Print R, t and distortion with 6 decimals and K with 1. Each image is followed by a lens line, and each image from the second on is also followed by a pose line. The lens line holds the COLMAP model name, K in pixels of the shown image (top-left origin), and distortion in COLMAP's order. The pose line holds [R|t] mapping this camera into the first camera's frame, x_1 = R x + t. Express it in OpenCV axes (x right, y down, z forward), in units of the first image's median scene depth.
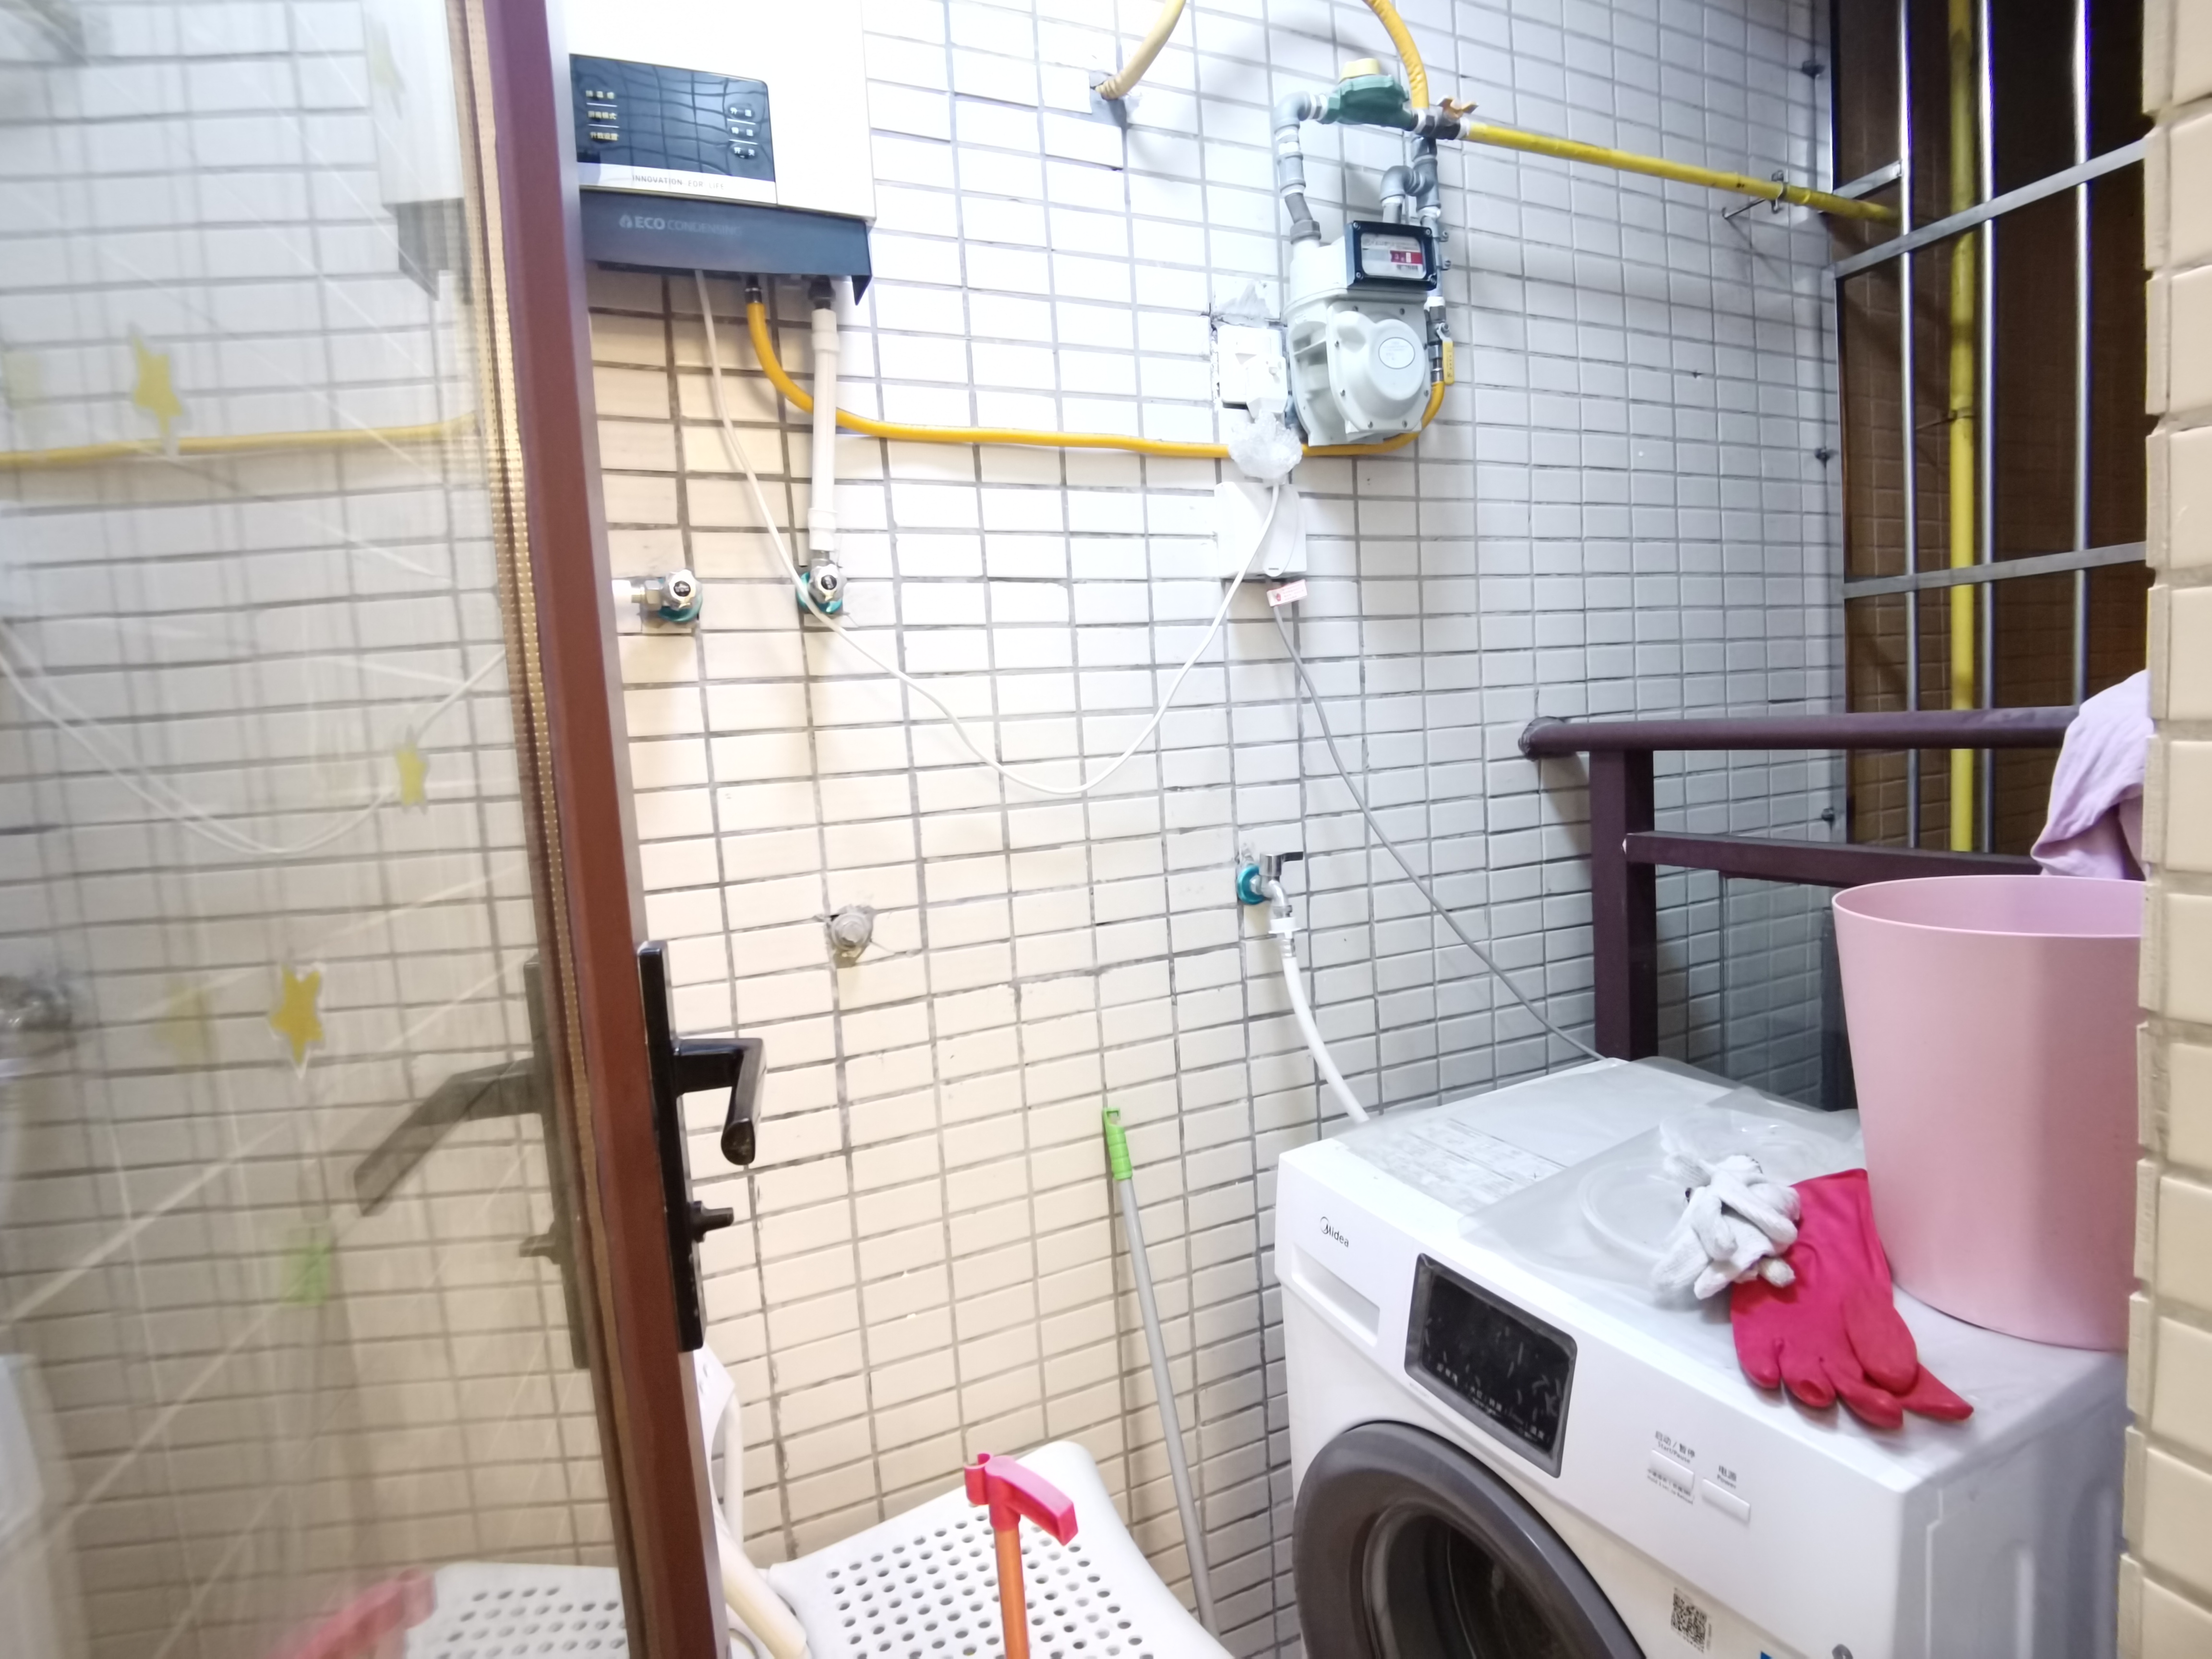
lens RADIAL K [[1116.1, 0, 1106.0], [0, 1116.1, 829.5], [0, 0, 1]] dist [0.018517, -0.086121]
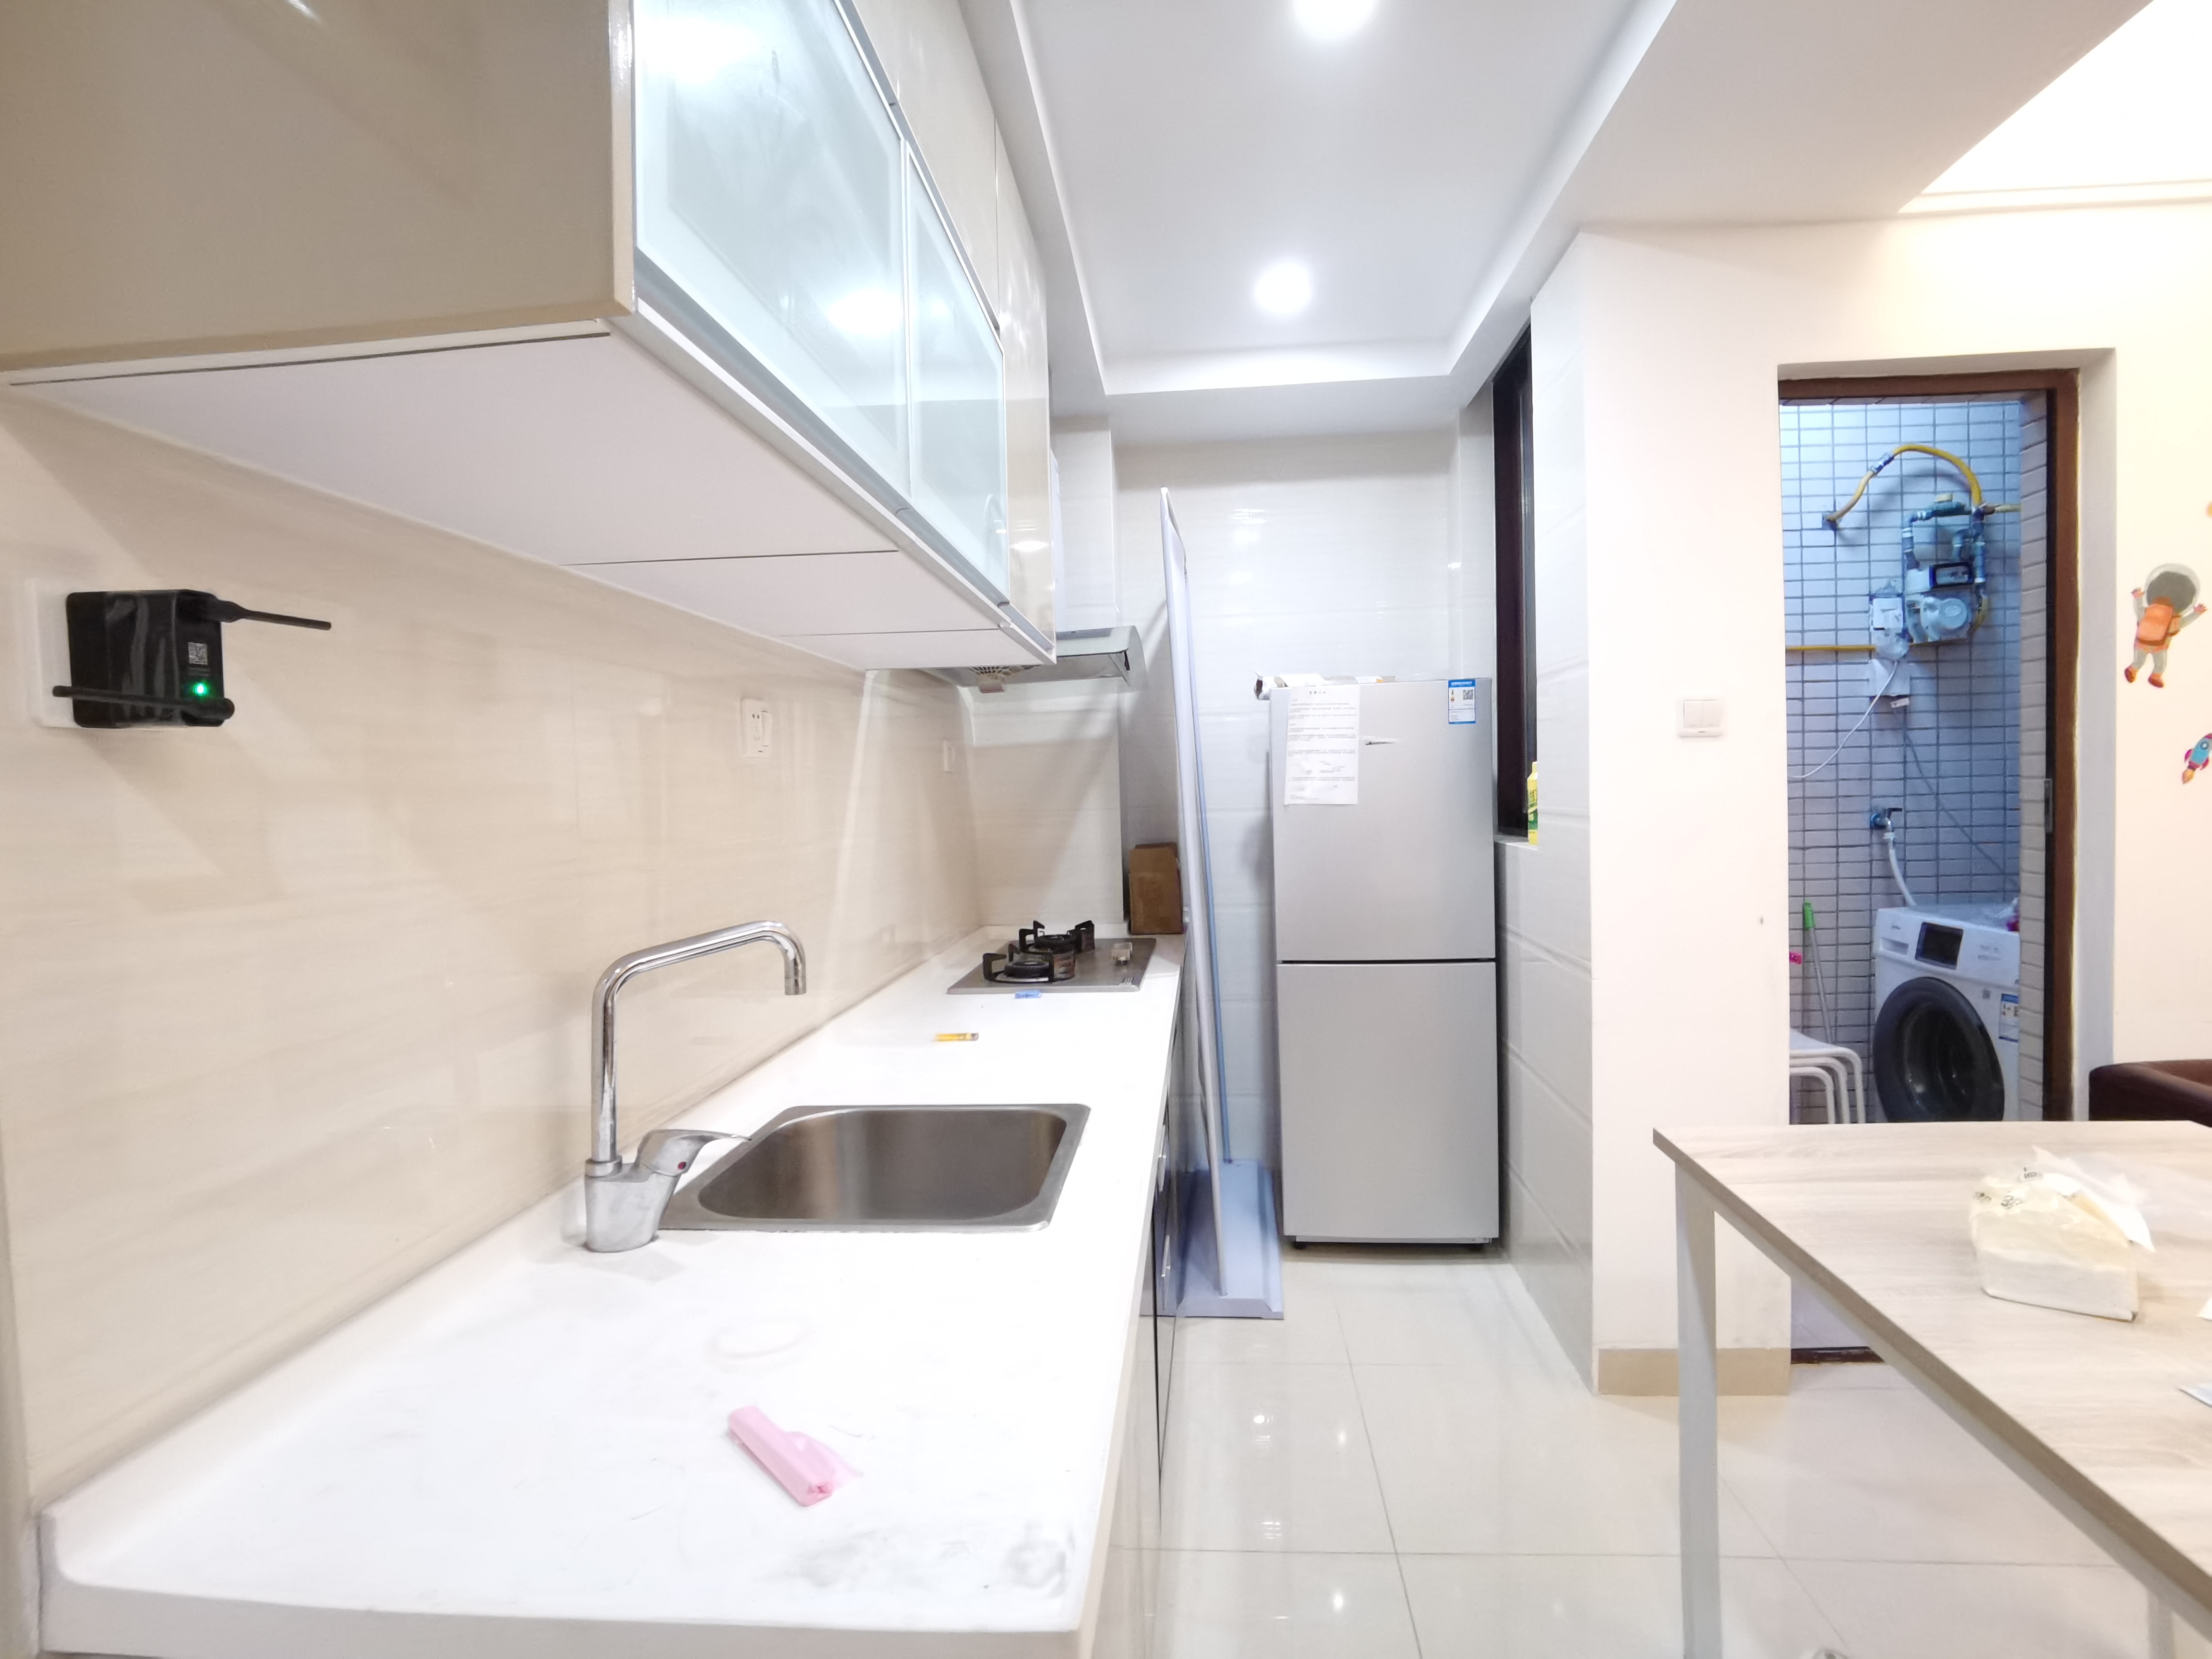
lens RADIAL K [[1171.1, 0, 1107.0], [0, 1171.1, 818.4], [0, 0, 1]] dist [-0.042597, -0.000247]
pose [[0.872371, 0.057972, -0.485394, -0.122953], [-0.077158, 0.996826, -0.019618, 0.231690], [0.482716, 0.054567, 0.874075, -2.074360]]
